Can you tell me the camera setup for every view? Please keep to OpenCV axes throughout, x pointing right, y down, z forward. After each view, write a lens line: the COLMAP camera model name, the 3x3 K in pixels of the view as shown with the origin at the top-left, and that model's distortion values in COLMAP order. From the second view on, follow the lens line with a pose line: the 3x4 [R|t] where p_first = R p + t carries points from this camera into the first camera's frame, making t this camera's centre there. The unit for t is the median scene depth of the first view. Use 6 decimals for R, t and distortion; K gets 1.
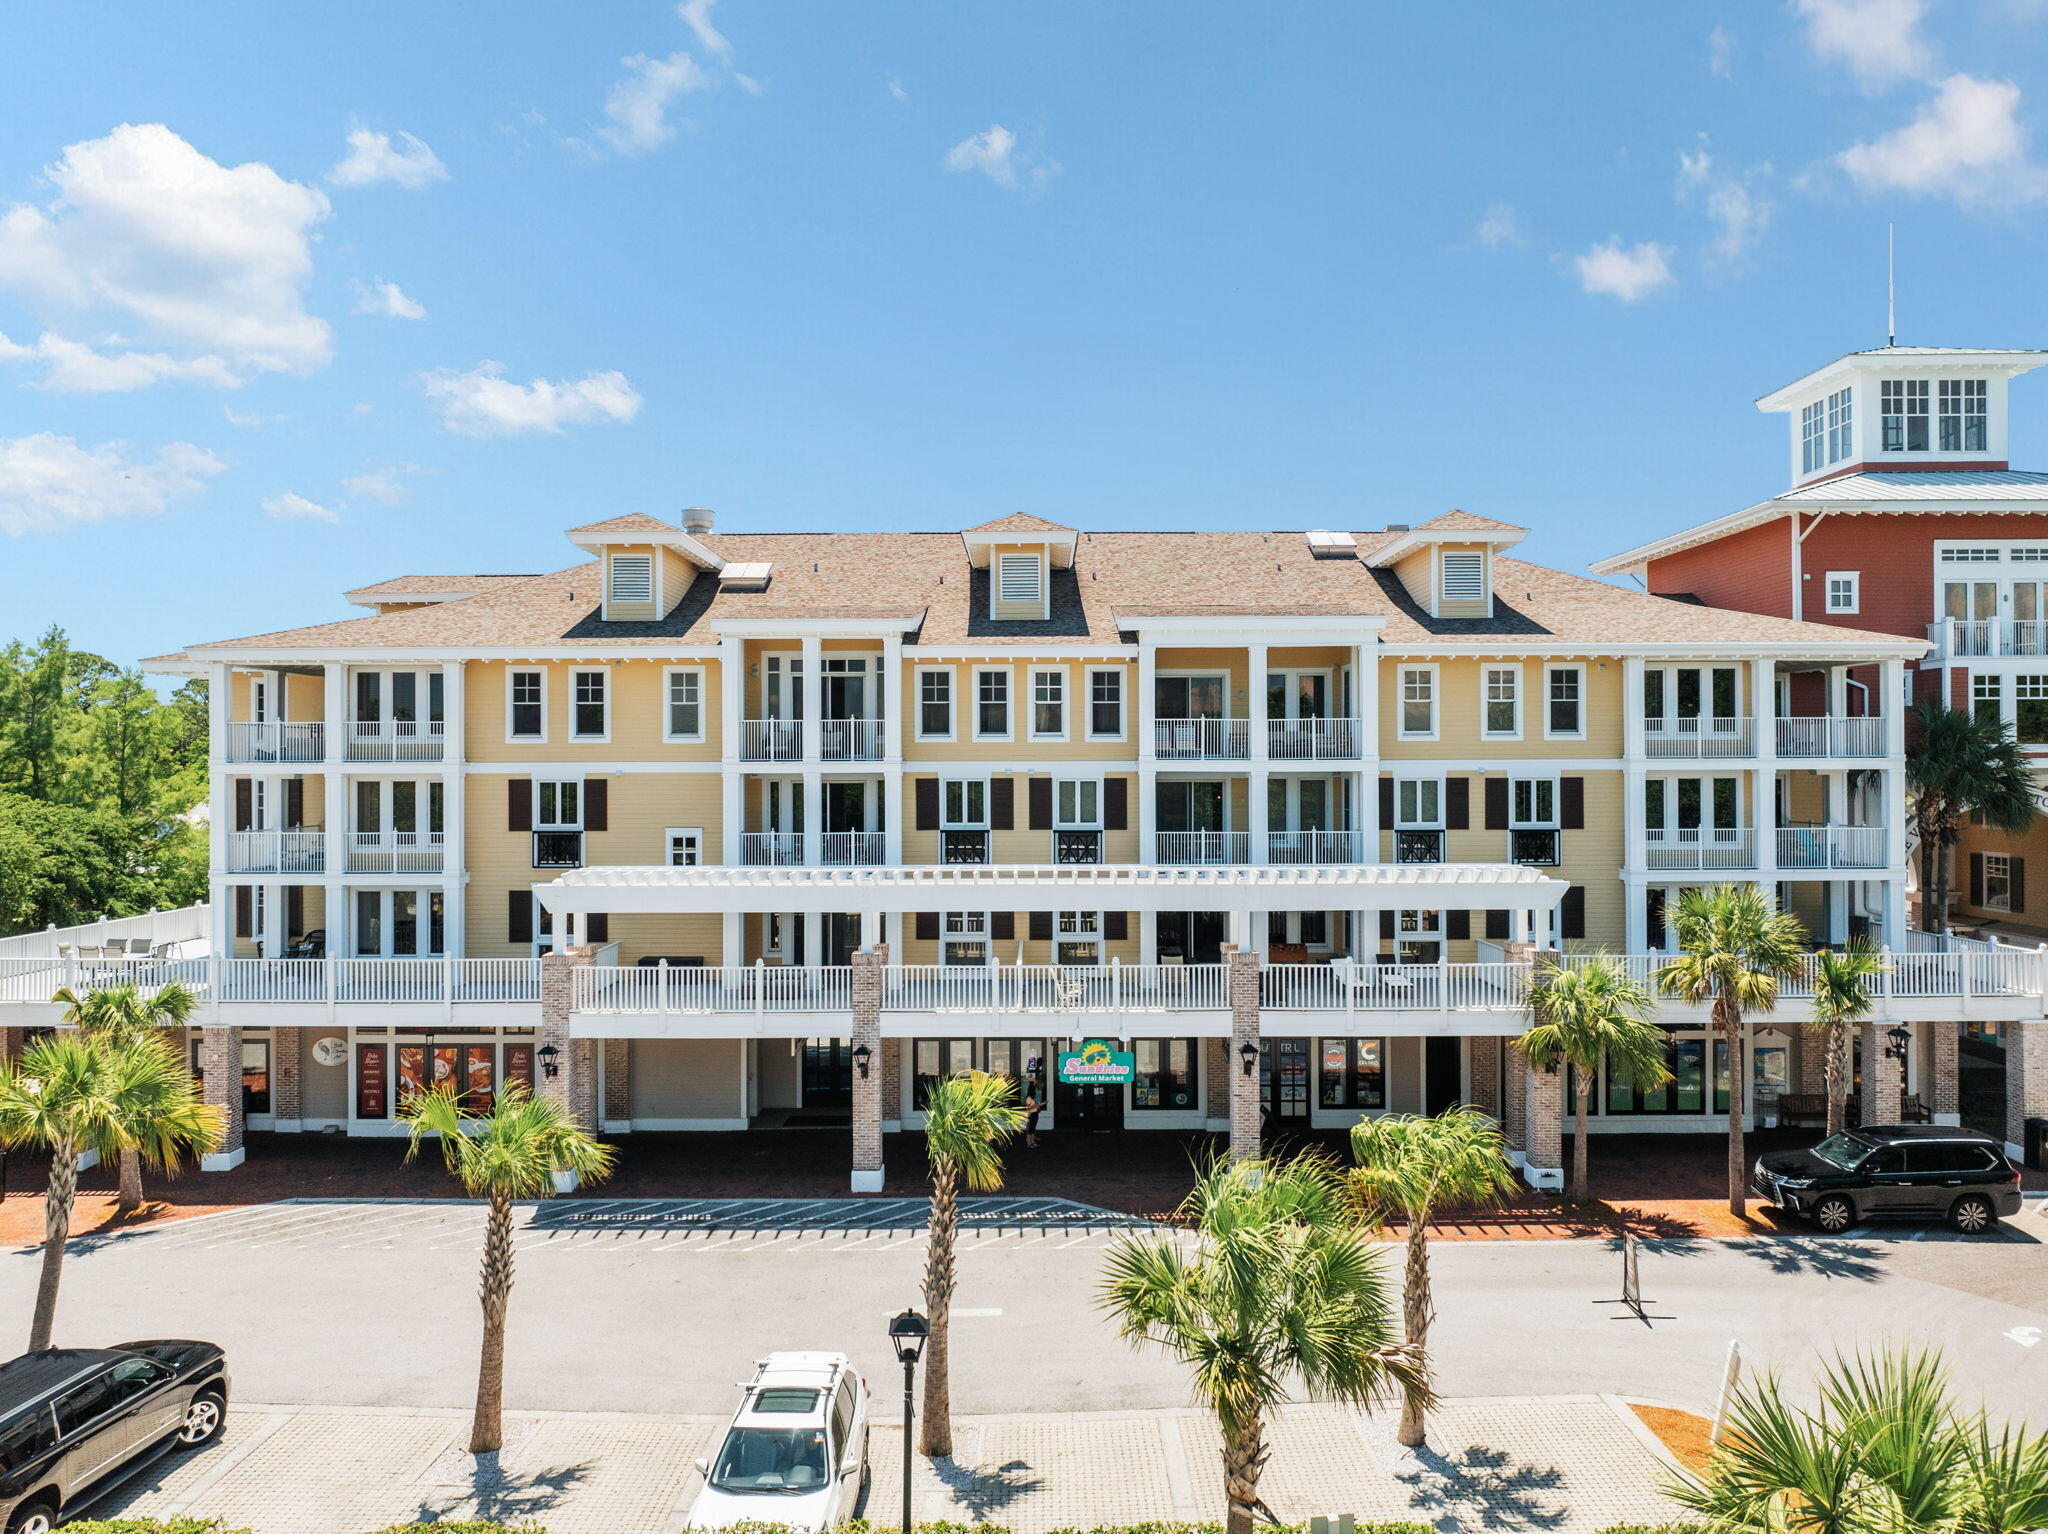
lens RADIAL K [[1411.8, 0, 1024.0], [0, 1411.8, 767.0], [0, 0, 1]] dist [-0.000642, 0.001652]
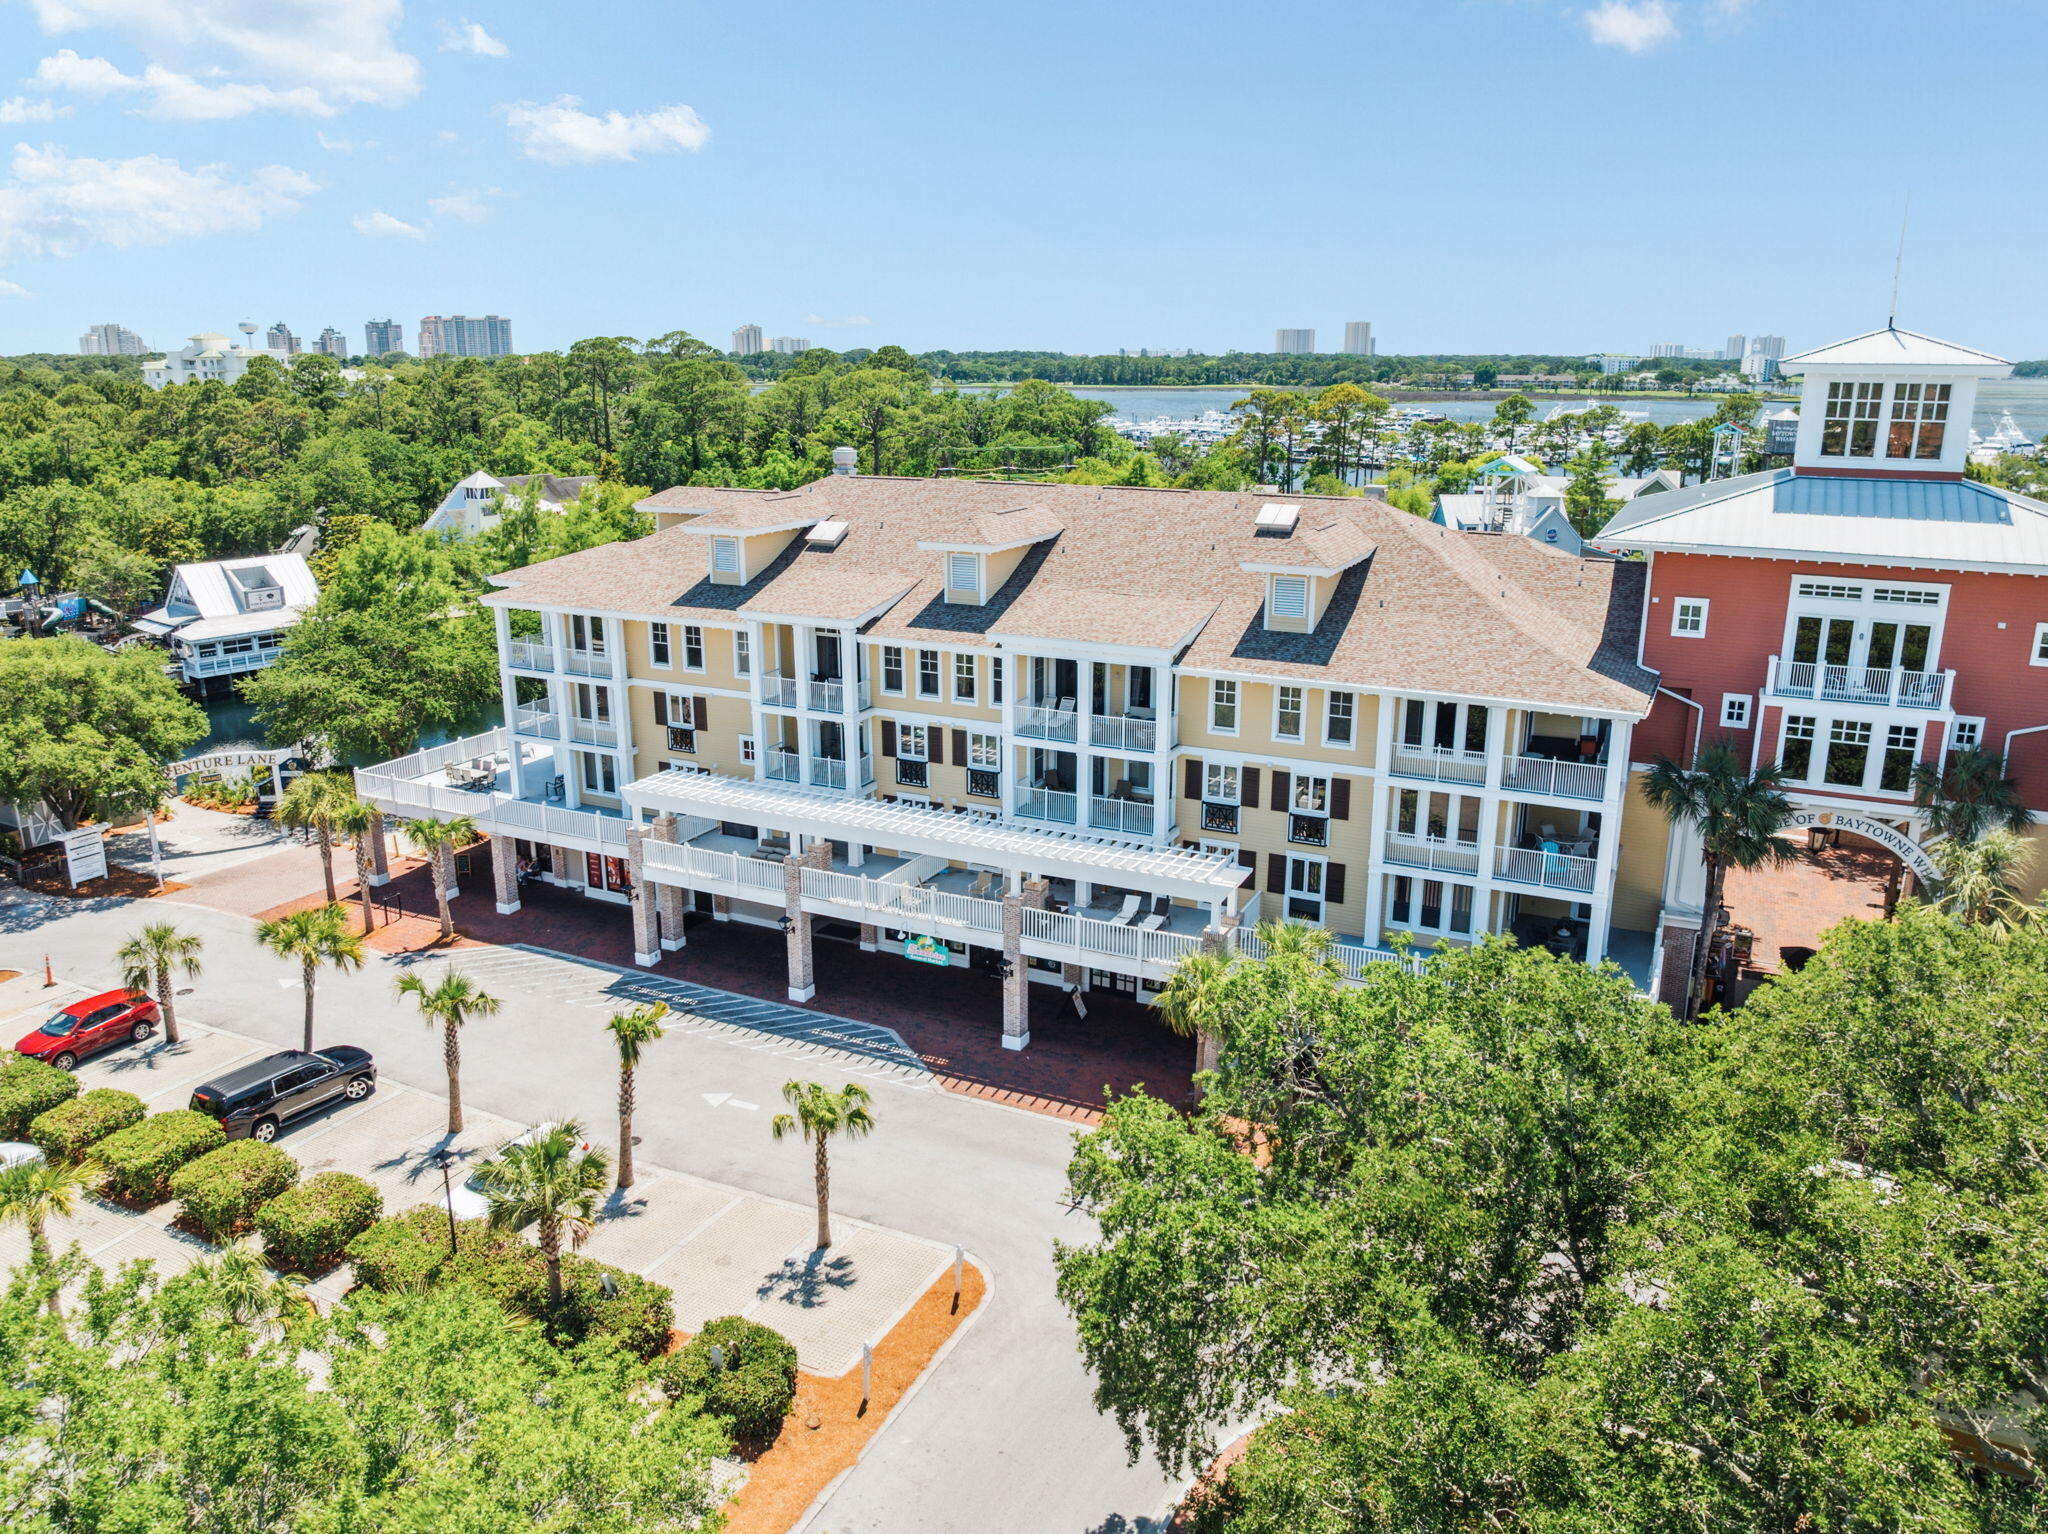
lens RADIAL K [[1411.8, 0, 1024.0], [0, 1411.8, 767.0], [0, 0, 1]] dist [-0.000642, 0.001652]
pose [[0.904984, 0.120458, -0.408036, 0.631717], [-0.007291, 0.963330, 0.268219, -0.325707], [0.425383, -0.239759, 0.872677, -0.179298]]
